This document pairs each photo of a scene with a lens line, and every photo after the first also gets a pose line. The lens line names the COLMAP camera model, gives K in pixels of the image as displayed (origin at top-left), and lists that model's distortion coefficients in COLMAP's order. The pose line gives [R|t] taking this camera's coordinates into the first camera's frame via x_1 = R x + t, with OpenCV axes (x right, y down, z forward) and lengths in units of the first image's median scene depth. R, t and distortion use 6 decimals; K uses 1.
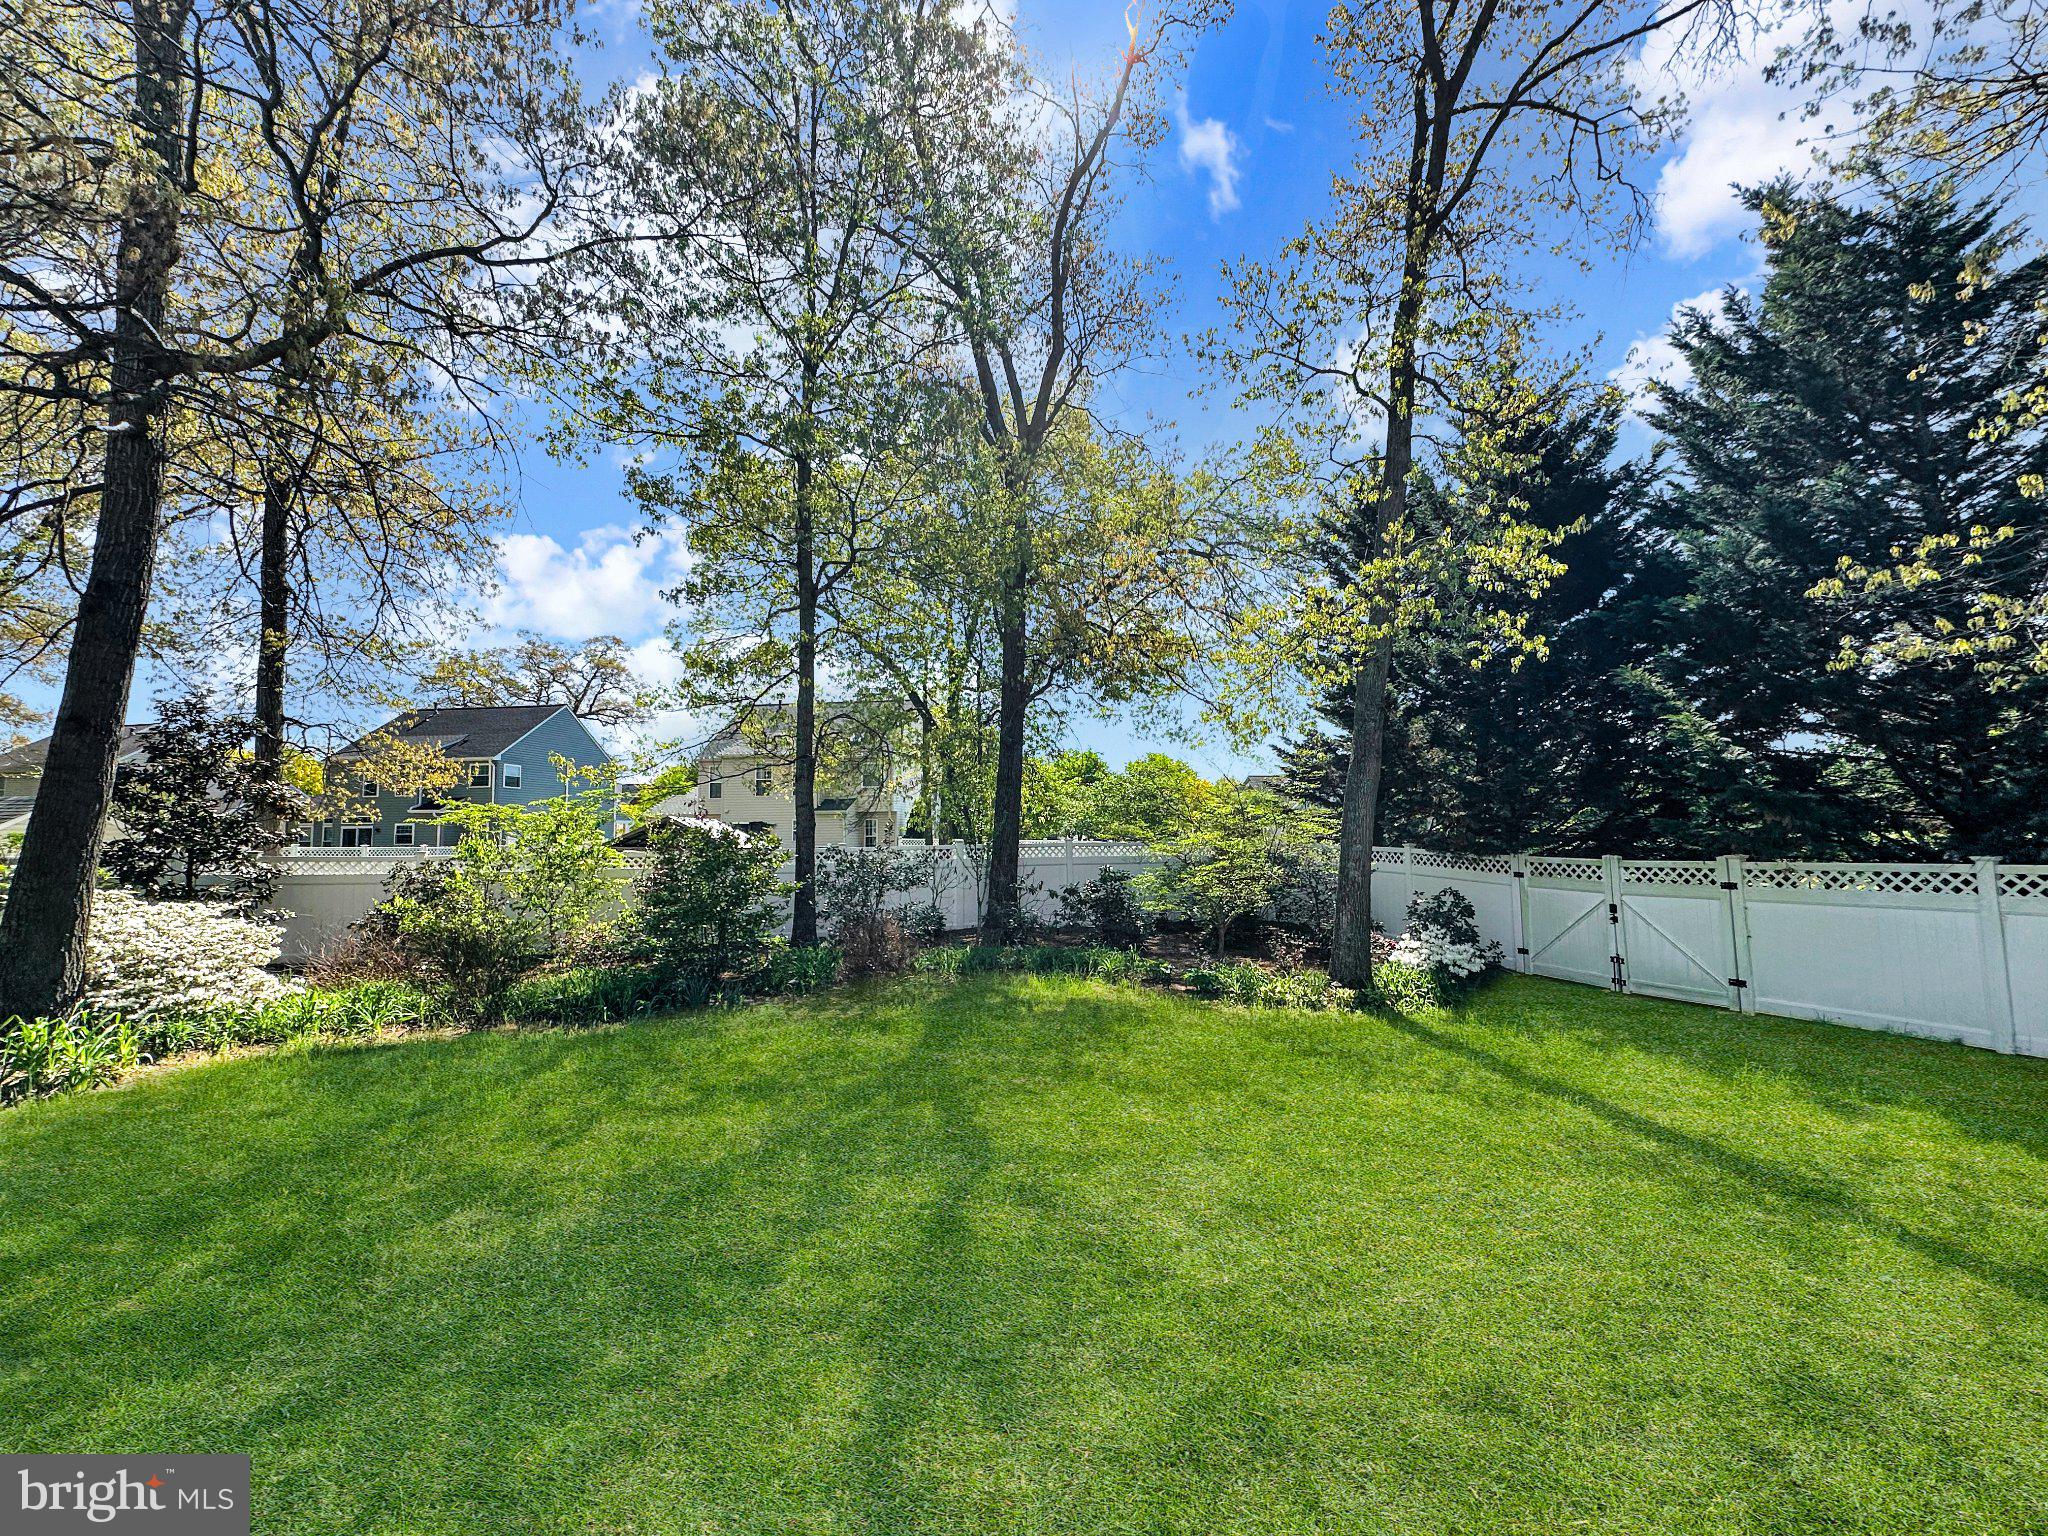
lens RADIAL K [[822.6, 0, 1023.2], [0, 822.6, 769.9], [0, 0, 1]] dist [-0.000554, 0.000062]
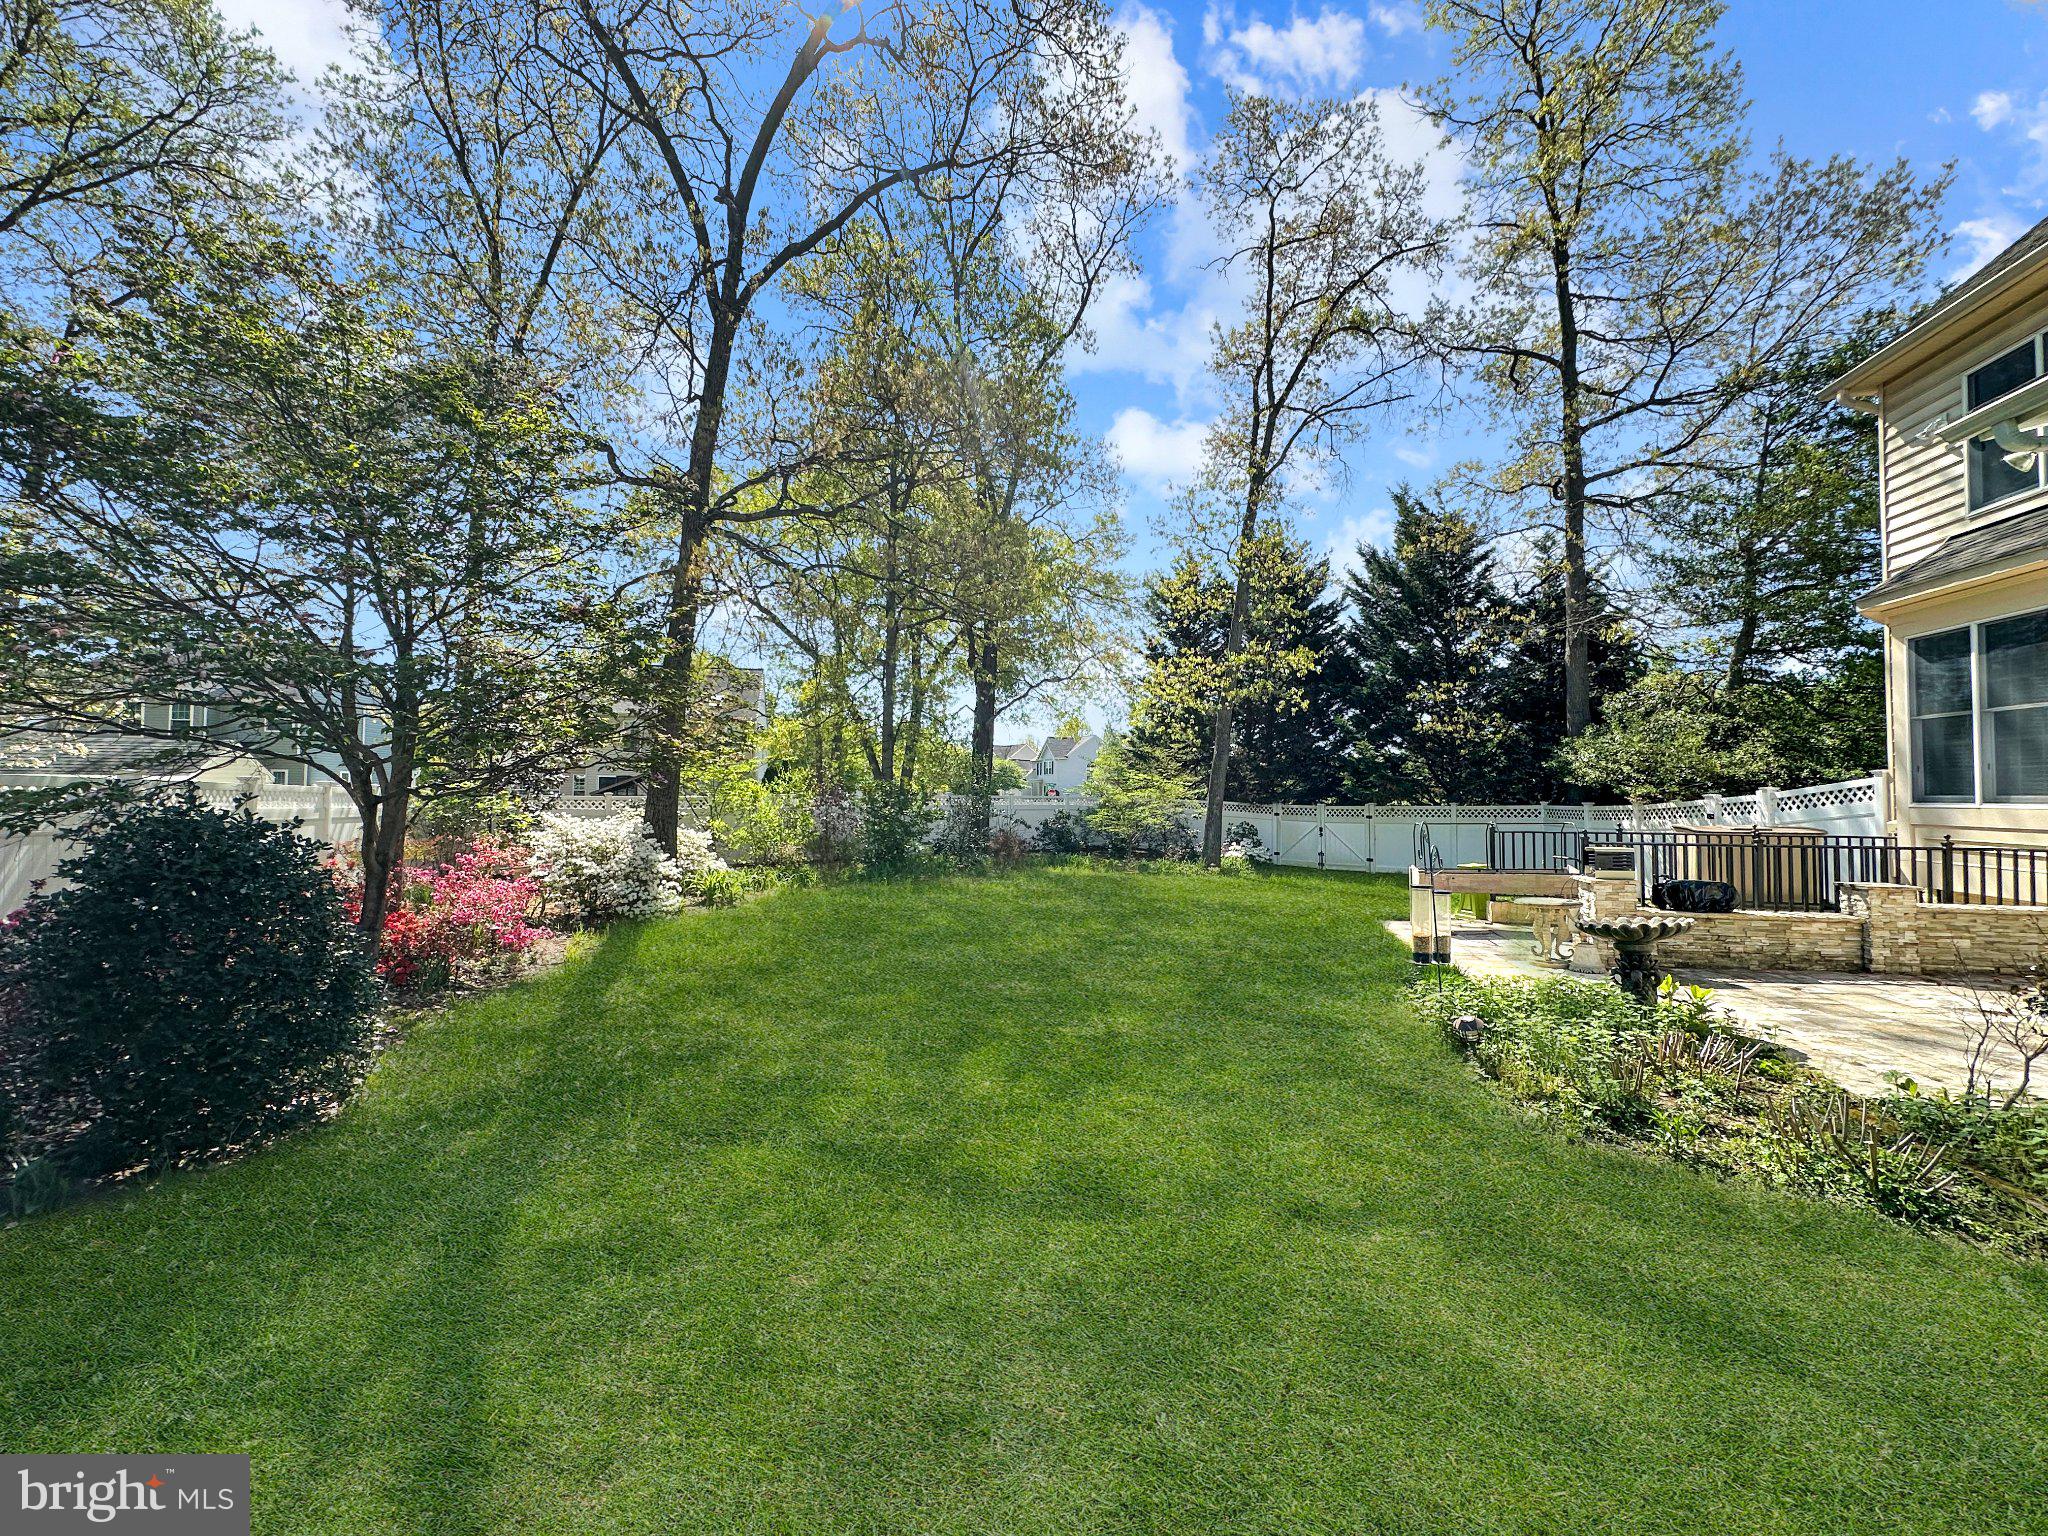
lens RADIAL K [[822.6, 0, 1025.4], [0, 822.6, 771.2], [0, 0, 1]] dist [-0.000554, 0.000062]
pose [[0.933209, 0.029645, 0.358108, -0.716070], [-0.045352, 0.998339, 0.035540, -0.017774], [-0.356460, -0.049407, 0.933004, -0.654661]]
